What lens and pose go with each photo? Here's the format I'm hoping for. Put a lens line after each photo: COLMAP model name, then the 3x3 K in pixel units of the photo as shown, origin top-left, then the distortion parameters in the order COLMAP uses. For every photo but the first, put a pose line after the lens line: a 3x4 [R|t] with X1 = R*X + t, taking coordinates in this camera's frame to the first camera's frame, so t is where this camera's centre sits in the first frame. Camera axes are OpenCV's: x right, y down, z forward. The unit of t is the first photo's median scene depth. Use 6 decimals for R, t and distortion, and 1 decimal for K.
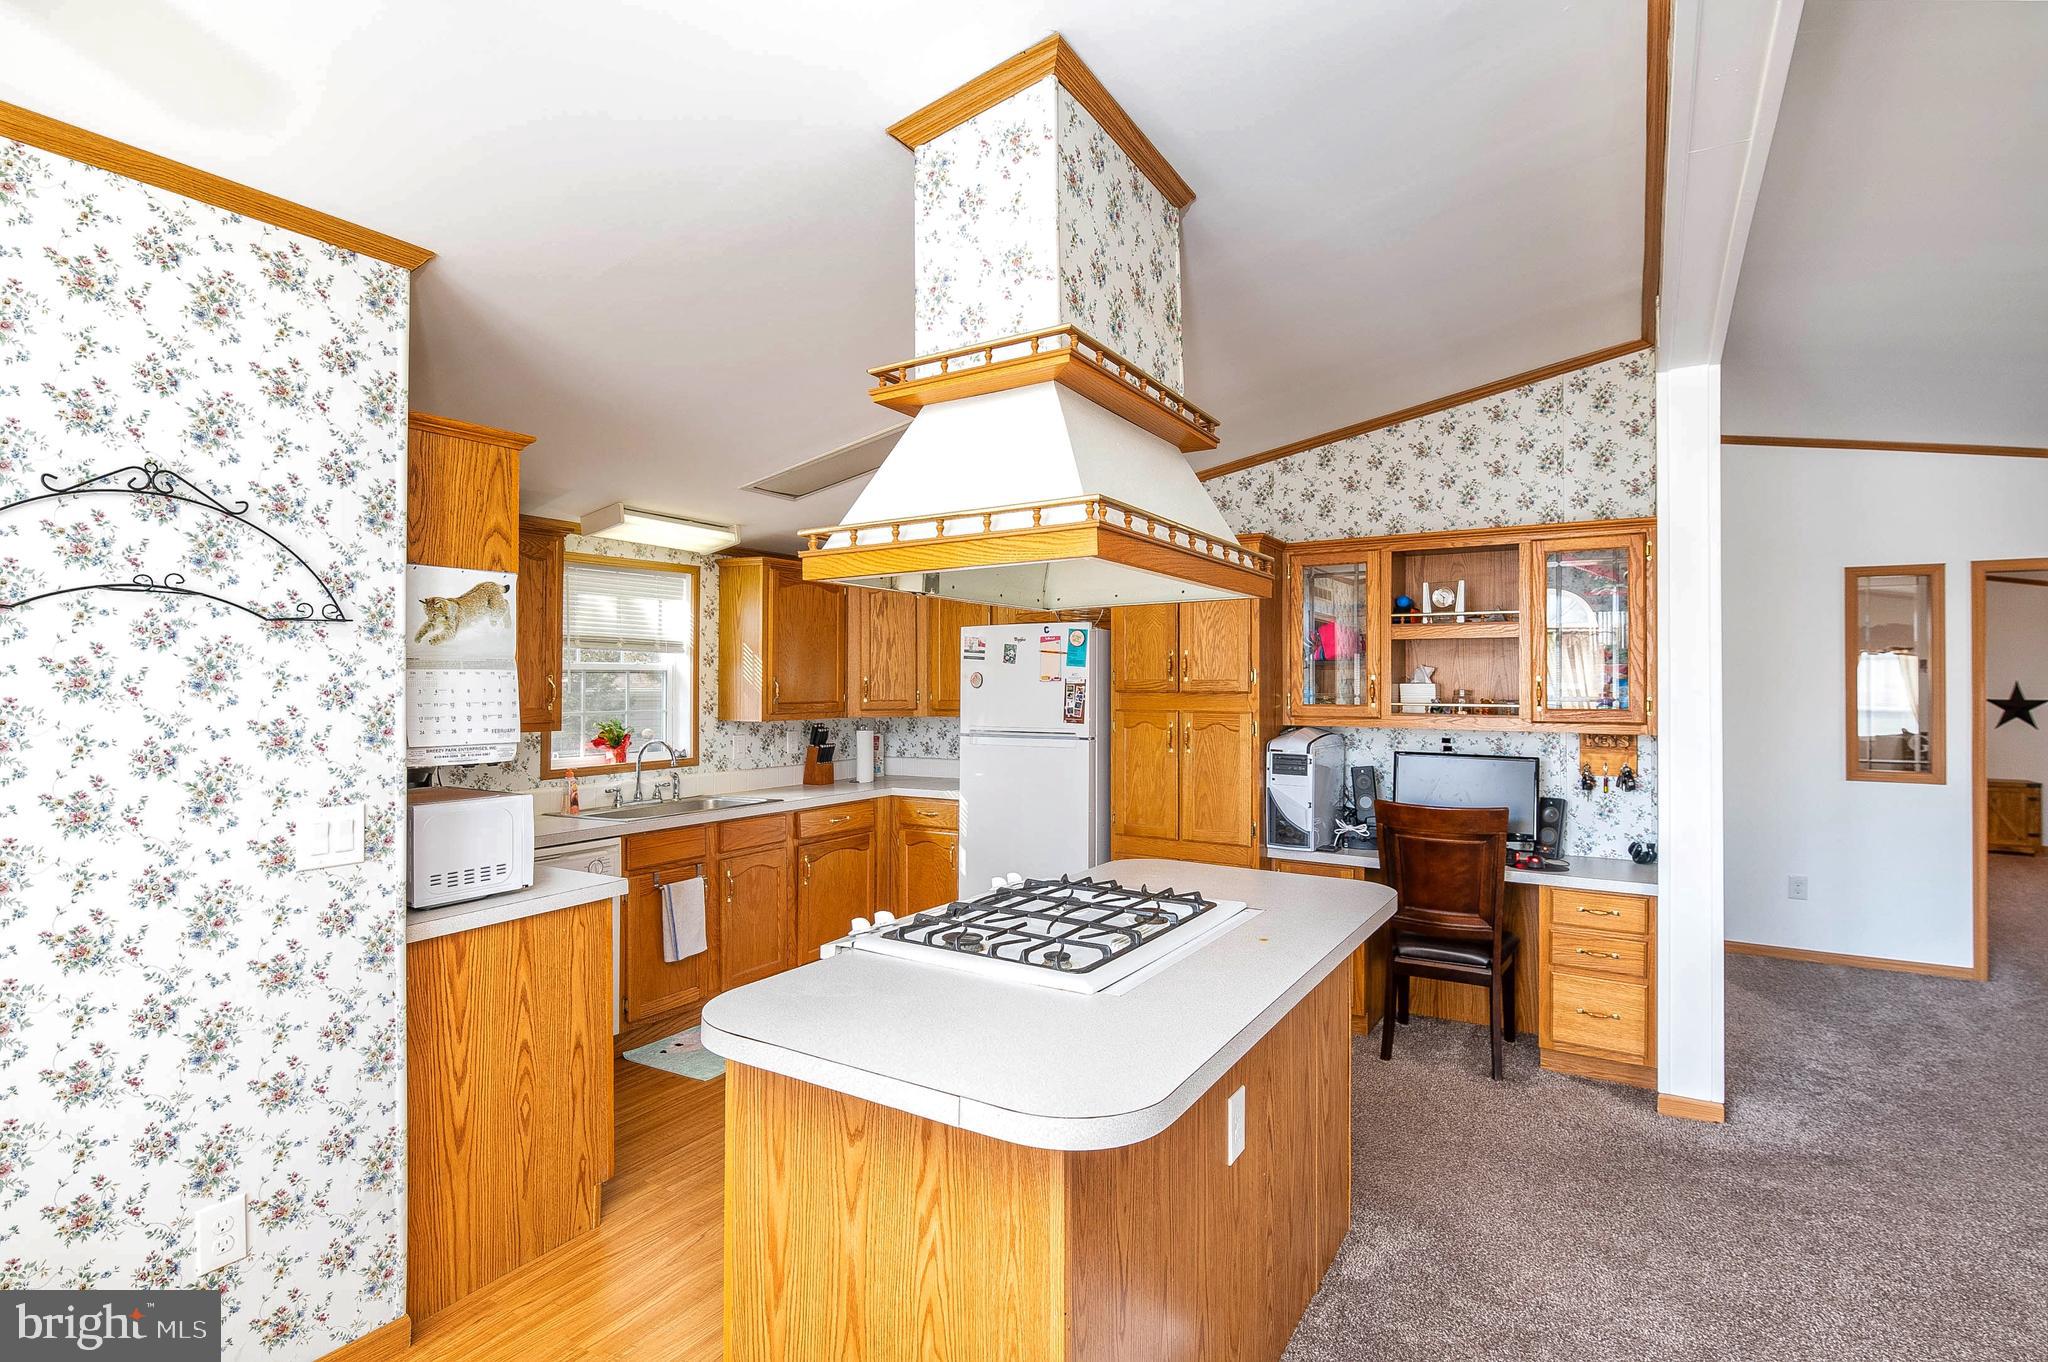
lens RADIAL K [[999.5, 0, 1033.9], [0, 999.5, 677.5], [0, 0, 1]] dist [-0.004511, -0.001554]
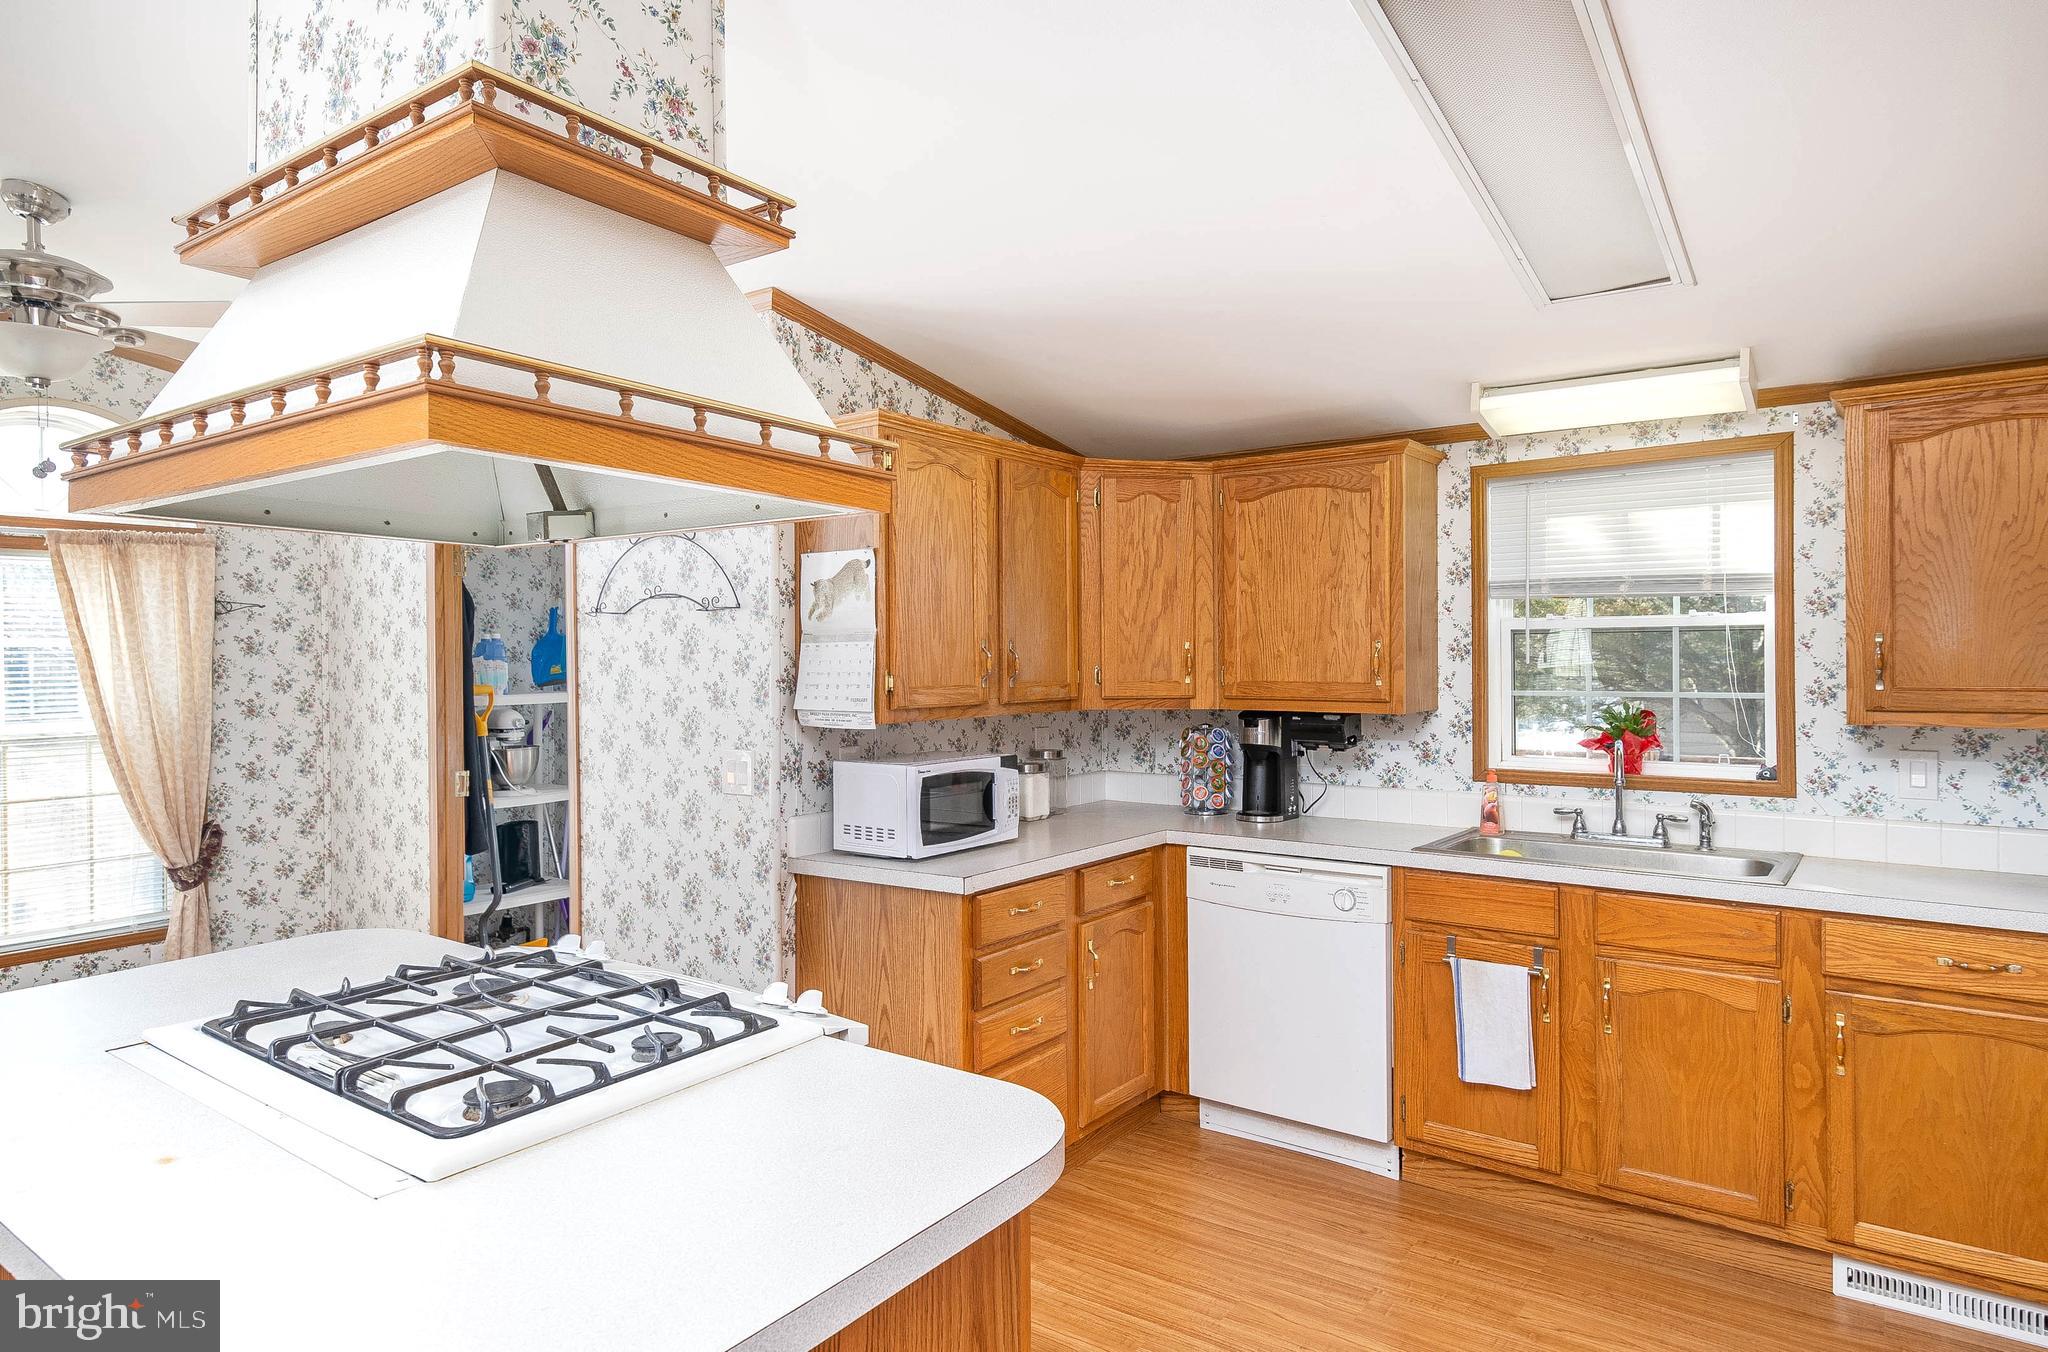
lens RADIAL K [[1150.5, 0, 1026.2], [0, 1150.5, 666.4], [0, 0, 1]] dist [0.016782, -0.008404]
pose [[-0.078972, 0.011666, -0.996809, 0.363797], [0.013825, 0.999848, 0.010606, 0.004258], [0.996781, -0.012943, -0.079121, 0.699350]]
